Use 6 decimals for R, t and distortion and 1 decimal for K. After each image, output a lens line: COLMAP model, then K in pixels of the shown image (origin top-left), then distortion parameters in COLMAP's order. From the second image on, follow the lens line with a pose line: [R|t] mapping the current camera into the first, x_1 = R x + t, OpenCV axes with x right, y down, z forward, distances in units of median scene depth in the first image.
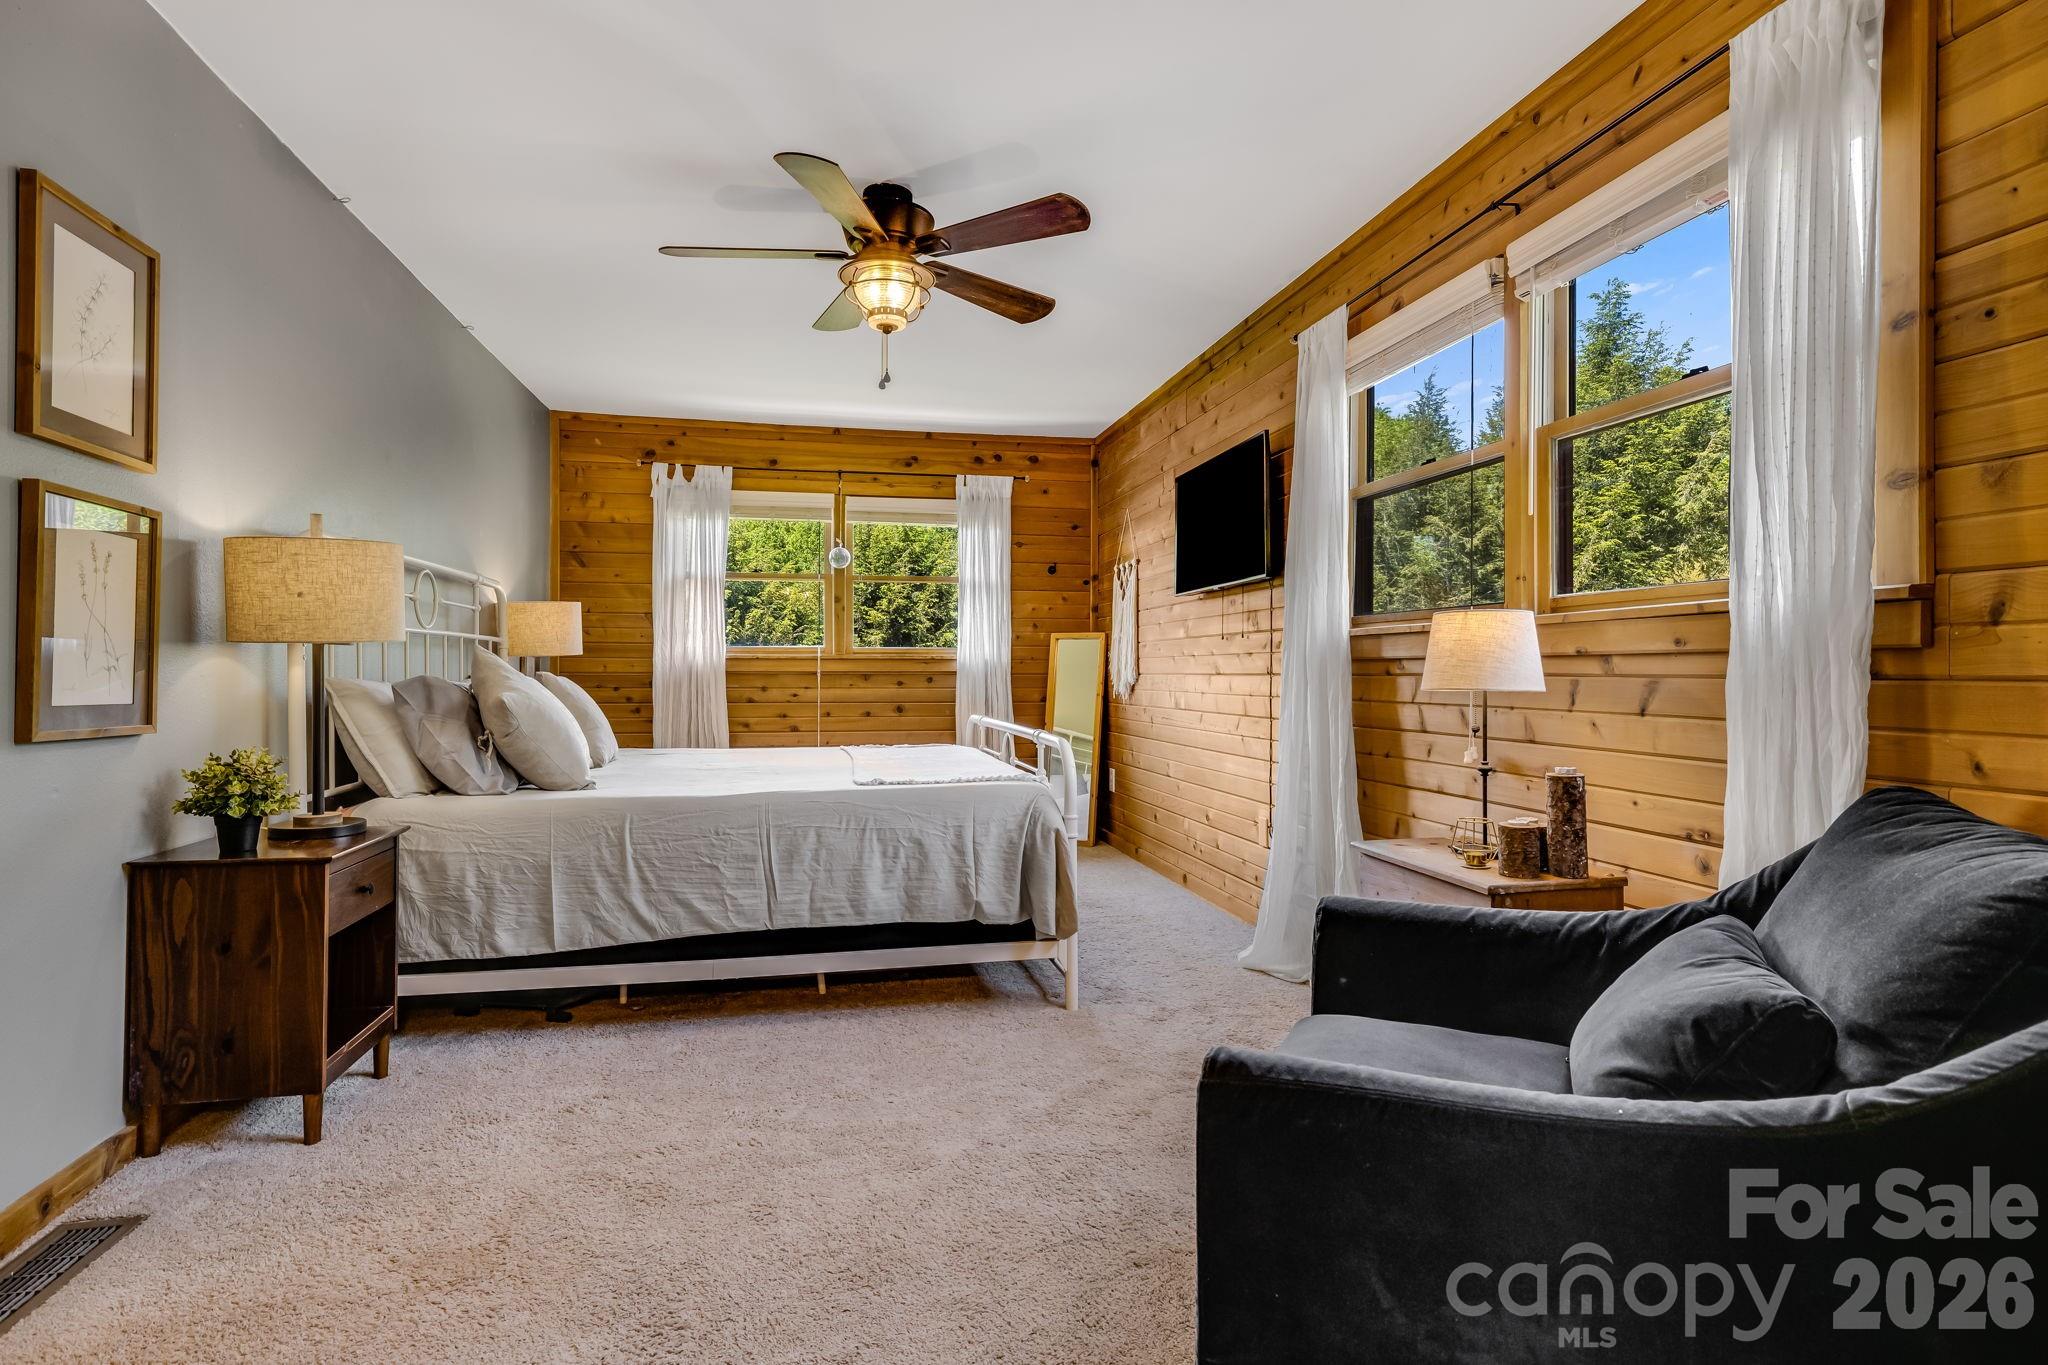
lens RADIAL K [[1040.7, 0, 1024.9], [0, 1040.7, 667.9], [0, 0, 1]] dist [0.009311, 0.001141]
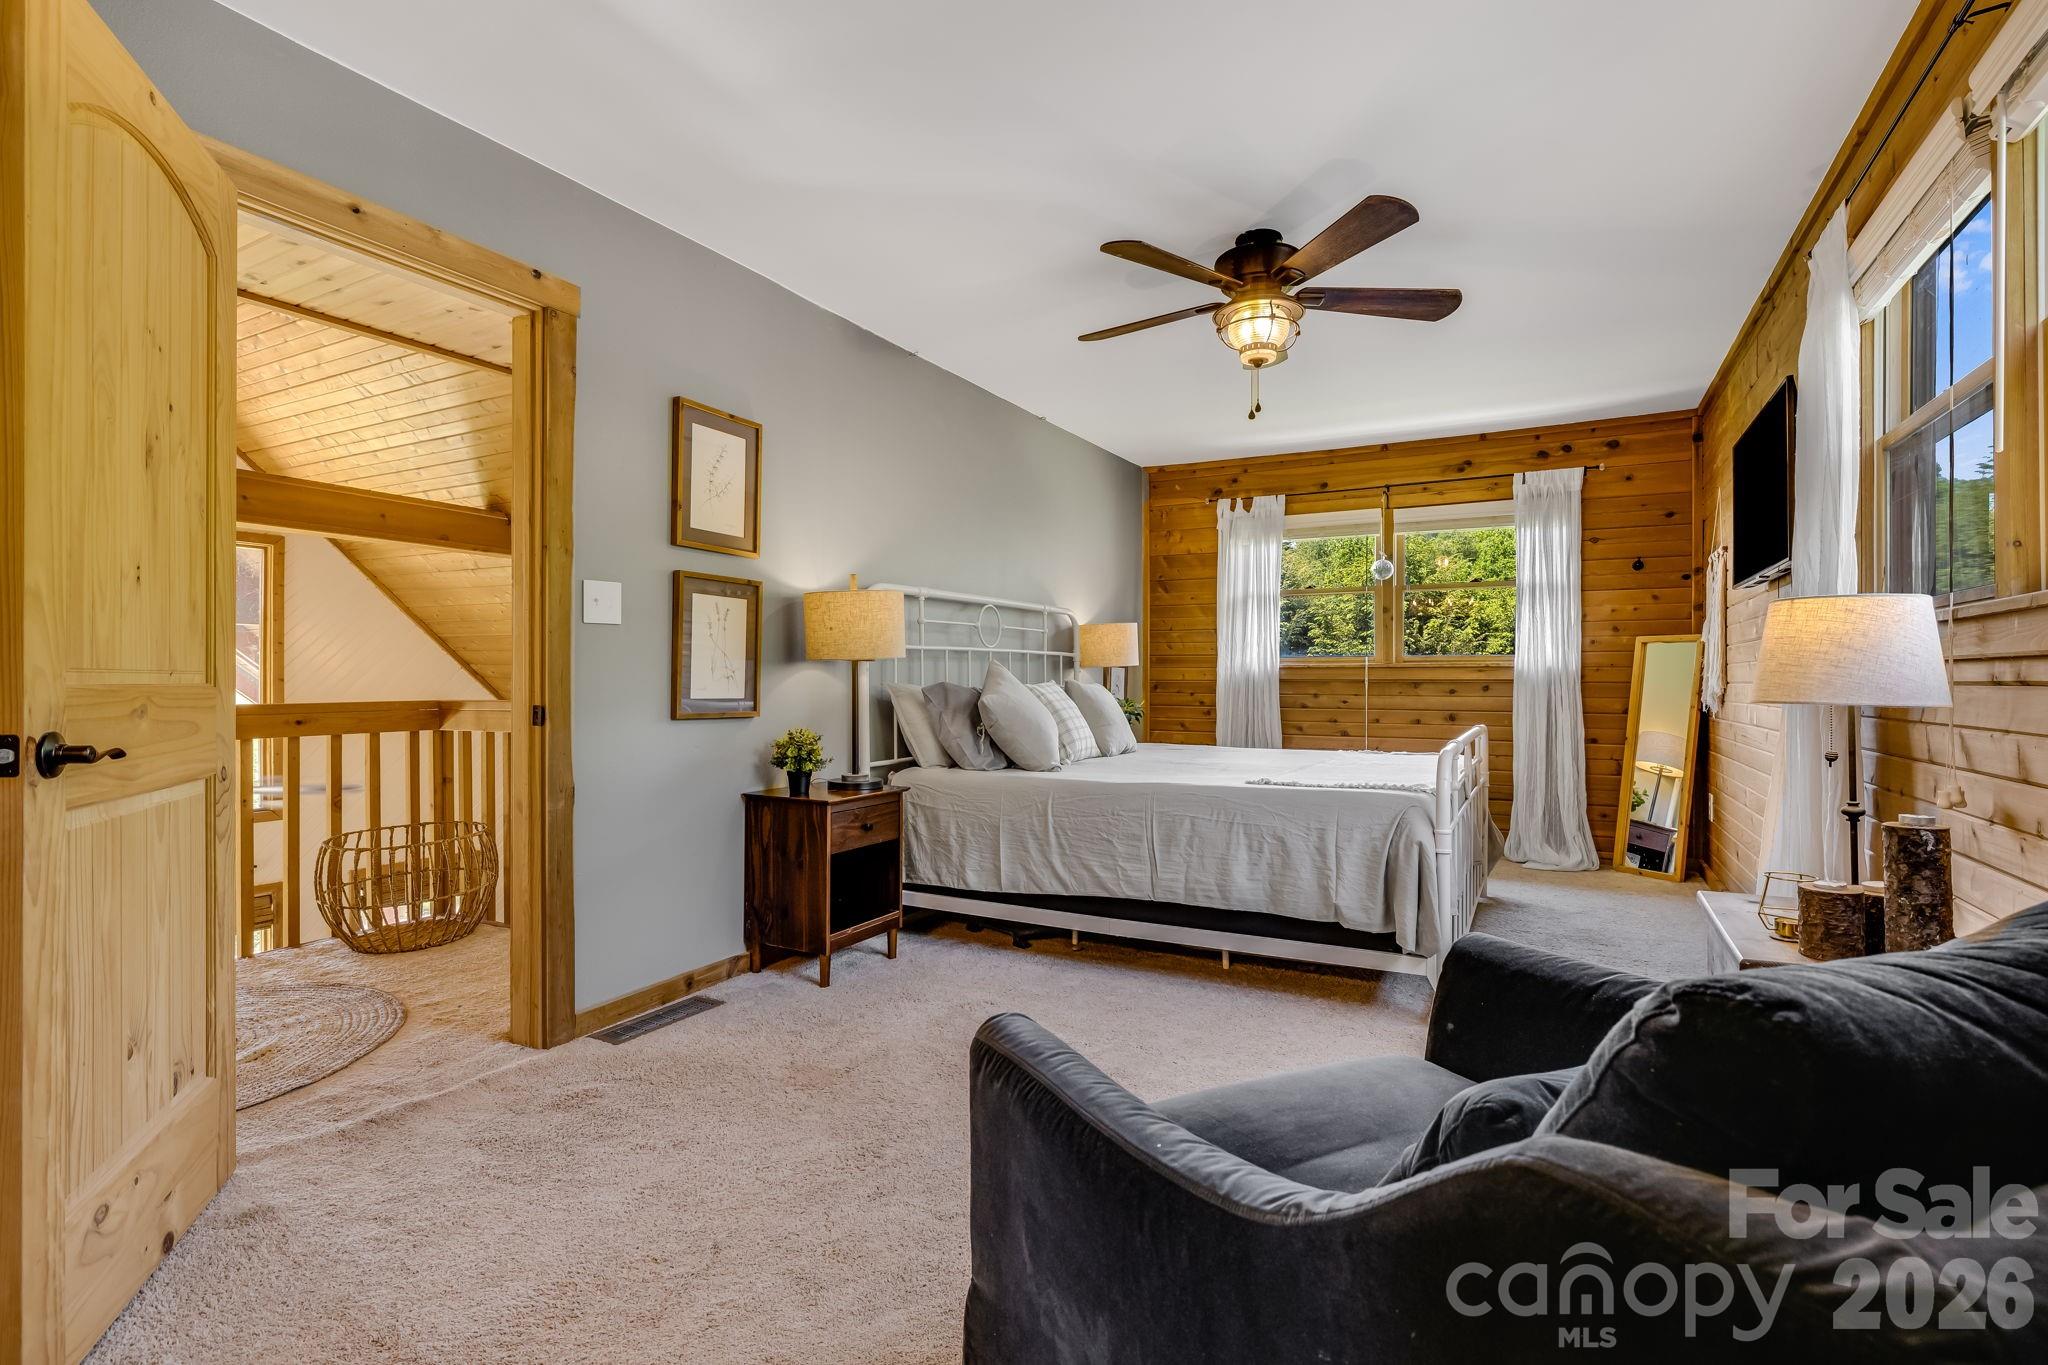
lens RADIAL K [[962.8, 0, 1032.4], [0, 962.8, 673.7], [0, 0, 1]] dist [-0.005604, 0.001052]
pose [[0.766392, -0.003467, -0.642364, 0.333564], [0.001903, 0.999993, -0.003126, 0.000320], [0.642371, 0.001173, 0.766393, 0.084795]]
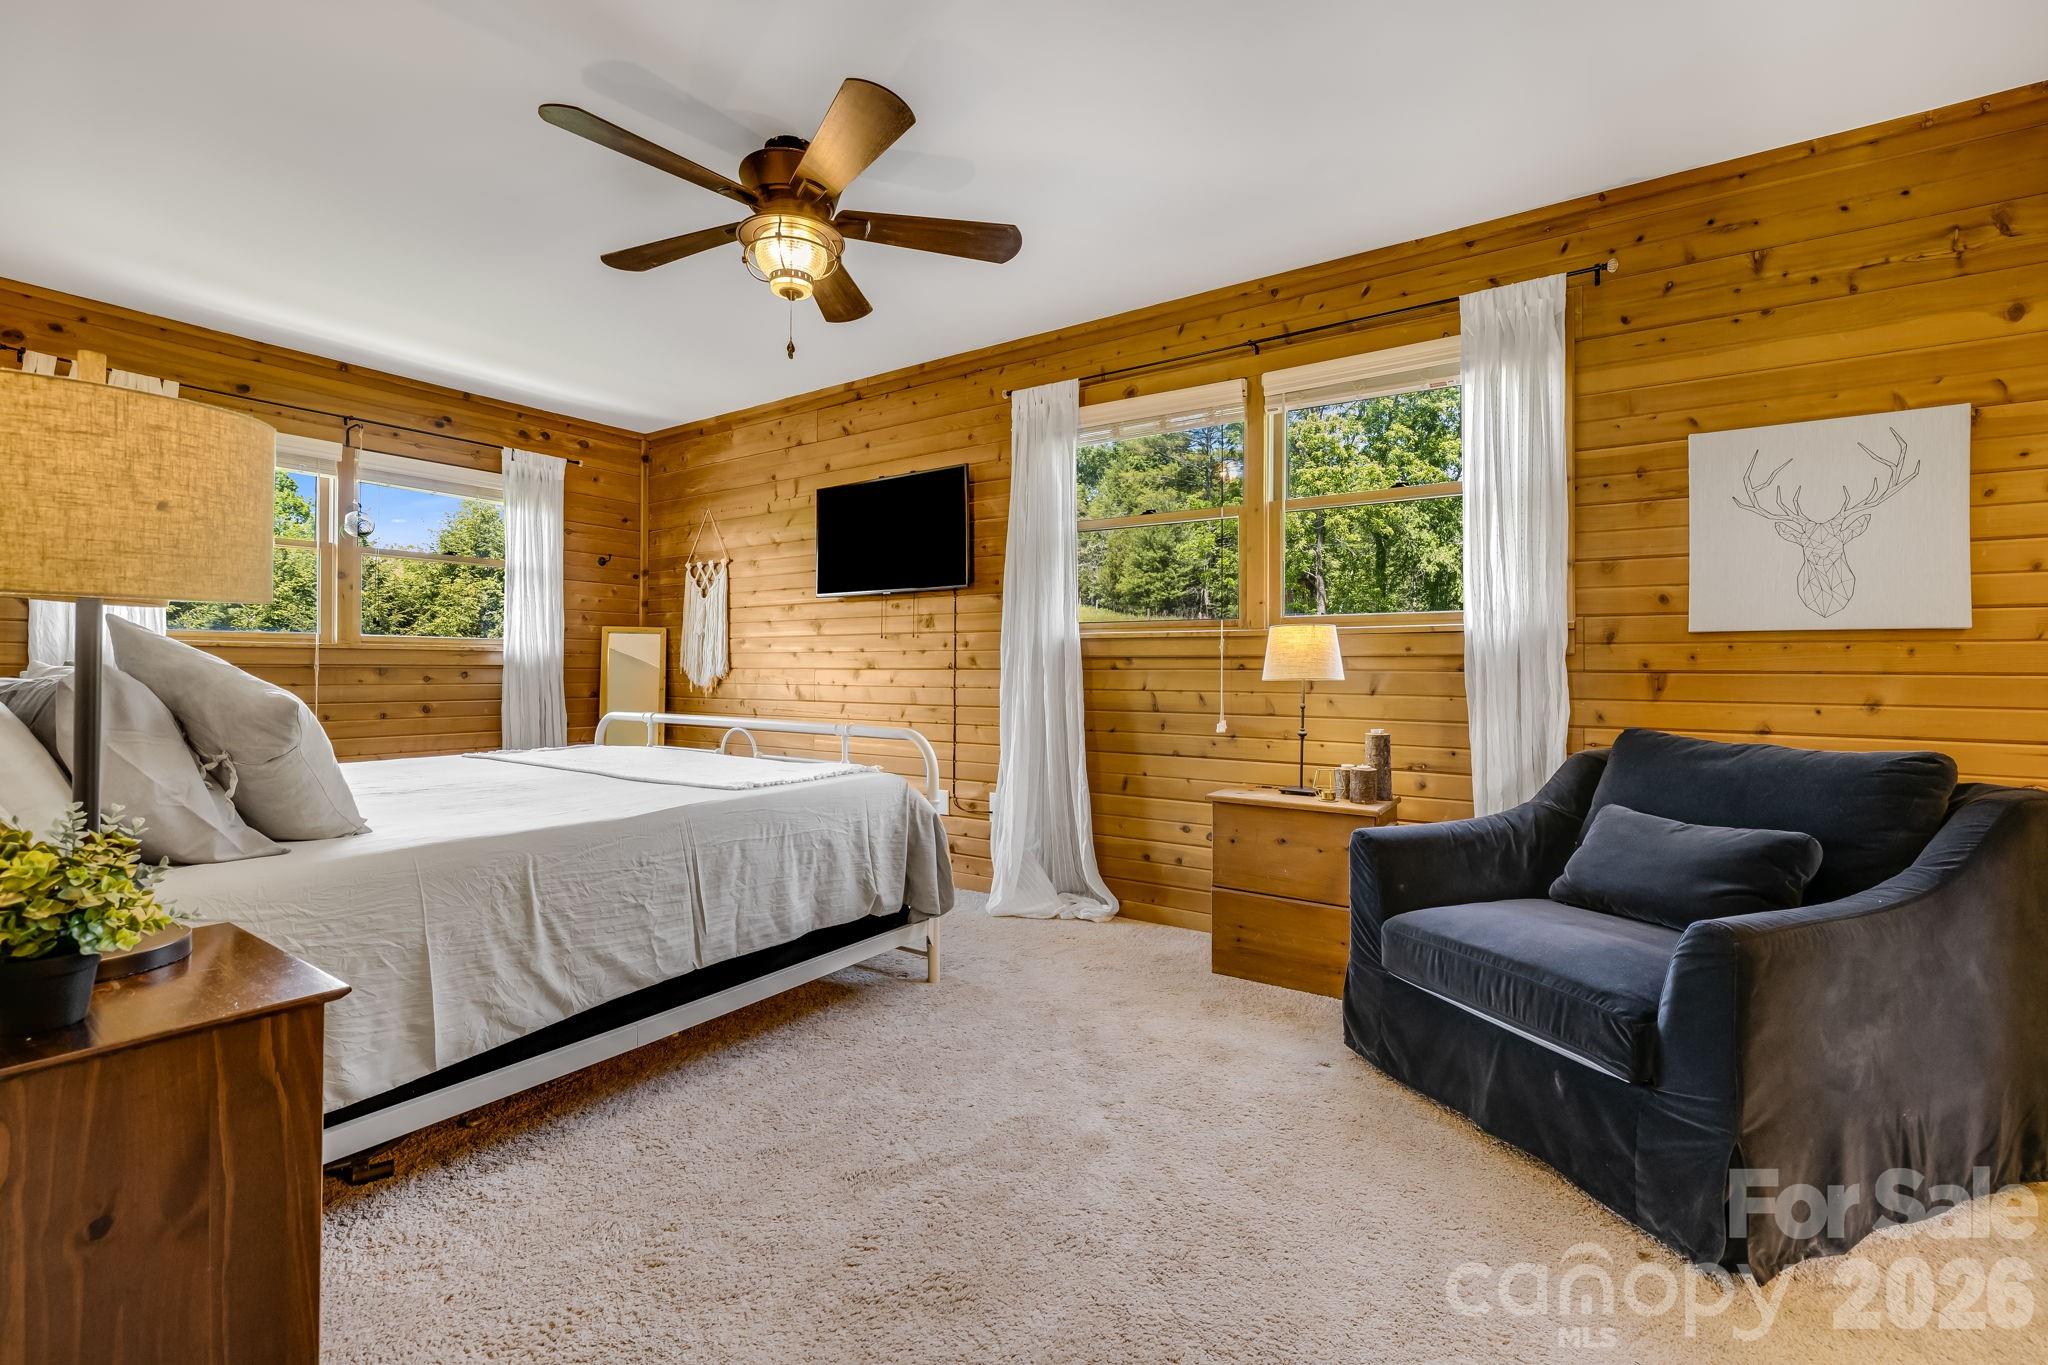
lens RADIAL K [[869.1, 0, 1025.2], [0, 869.1, 664.6], [0, 0, 1]] dist [-0.009325, 0.002013]
pose [[0.726403, 0.007372, 0.687229, -0.517274], [-0.006715, 0.999971, -0.003628, 0.005658], [-0.687236, -0.001979, 0.726432, 0.300427]]
